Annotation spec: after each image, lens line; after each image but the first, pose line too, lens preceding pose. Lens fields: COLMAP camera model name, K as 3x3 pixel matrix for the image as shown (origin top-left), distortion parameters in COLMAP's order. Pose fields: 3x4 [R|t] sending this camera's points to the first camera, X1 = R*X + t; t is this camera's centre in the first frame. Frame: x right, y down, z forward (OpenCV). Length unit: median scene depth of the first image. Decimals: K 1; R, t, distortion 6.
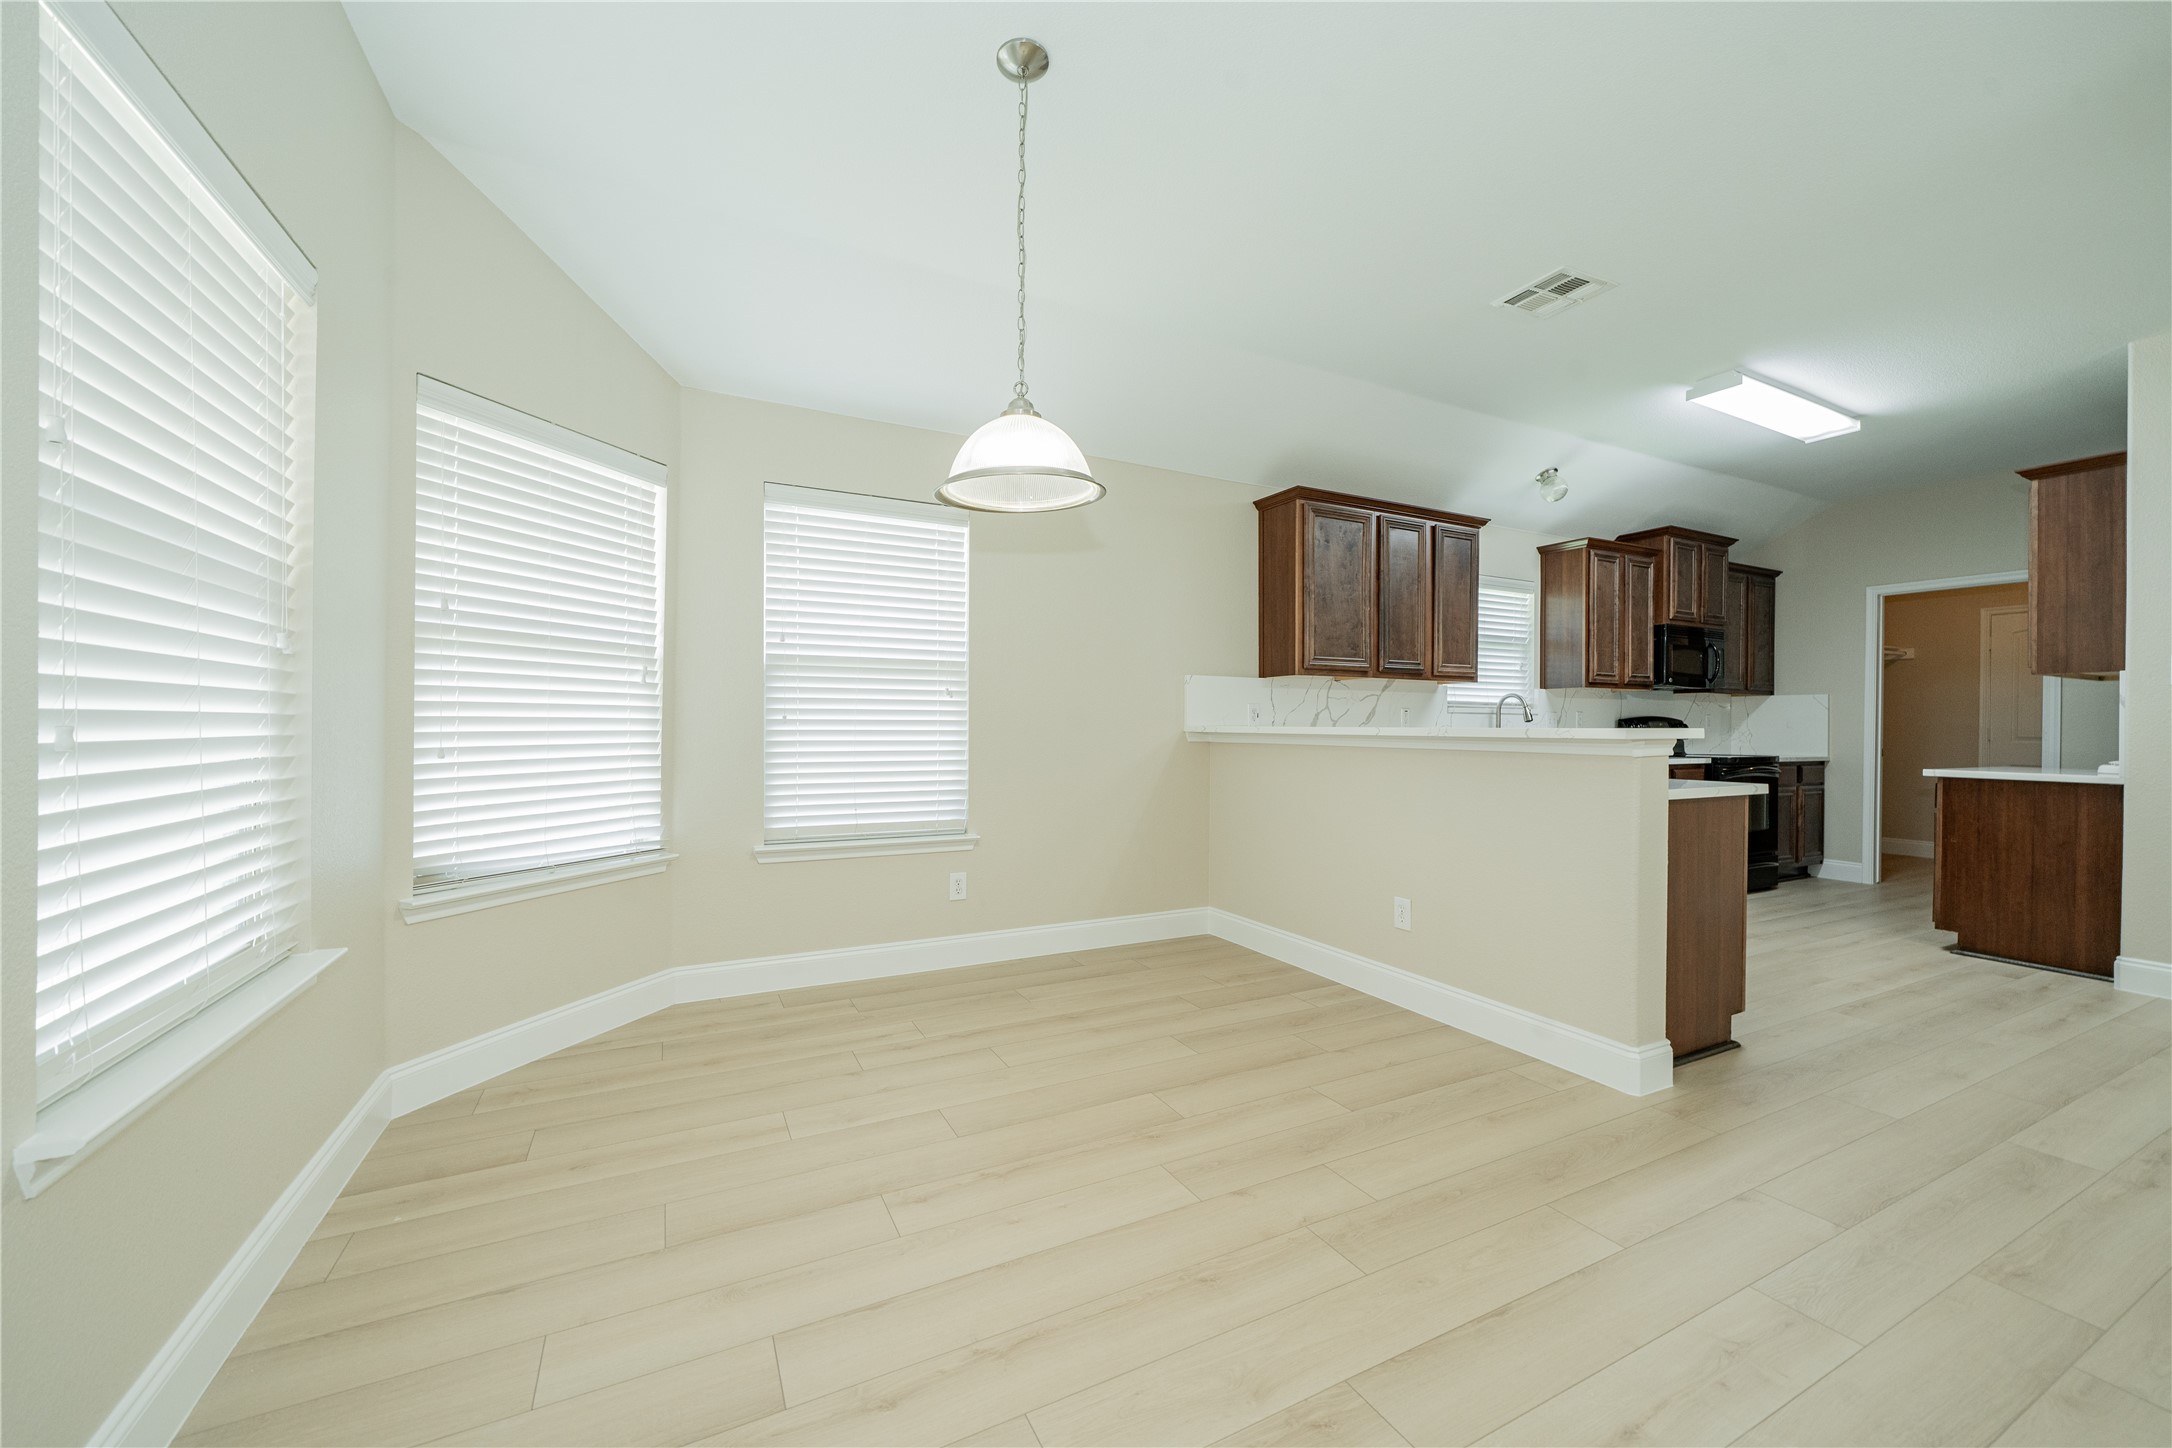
lens RADIAL K [[817.0, 0, 1073.0], [0, 817.0, 721.8], [0, 0, 1]] dist [-0.001719, 0.000256]
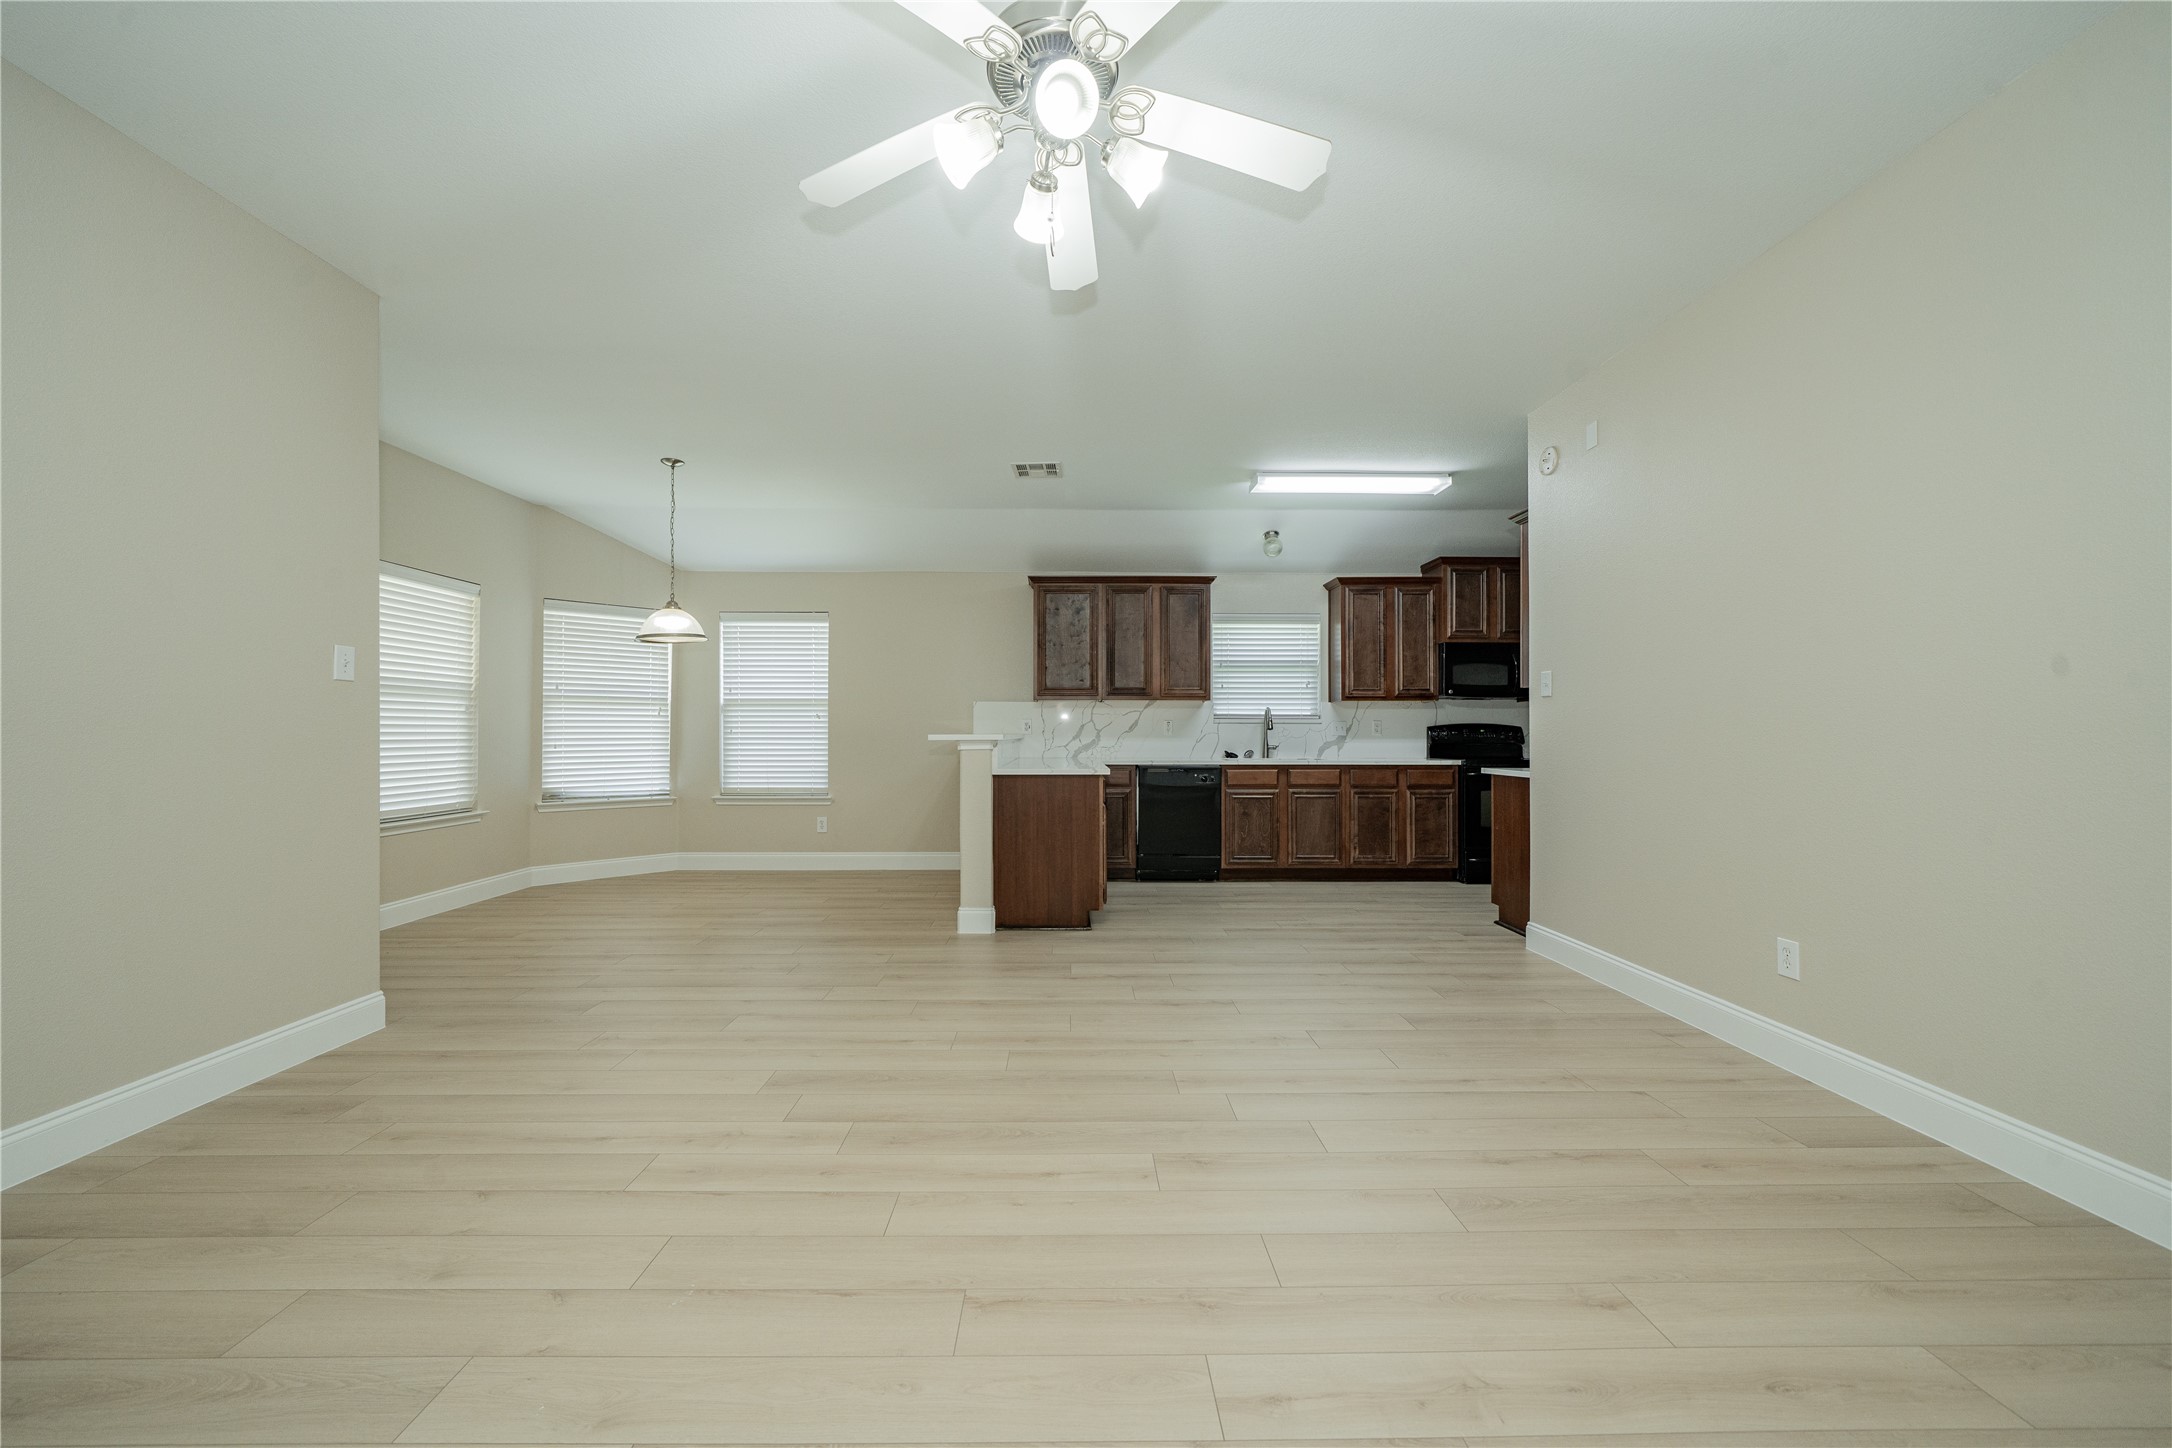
lens RADIAL K [[817.0, 0, 1083.0], [0, 817.0, 729.5], [0, 0, 1]] dist [-0.001719, 0.000256]
pose [[0.903960, -0.004981, -0.427589, 1.136447], [0.006529, 0.999976, 0.002154, -0.006190], [0.427568, -0.004739, 0.903971, -0.369261]]
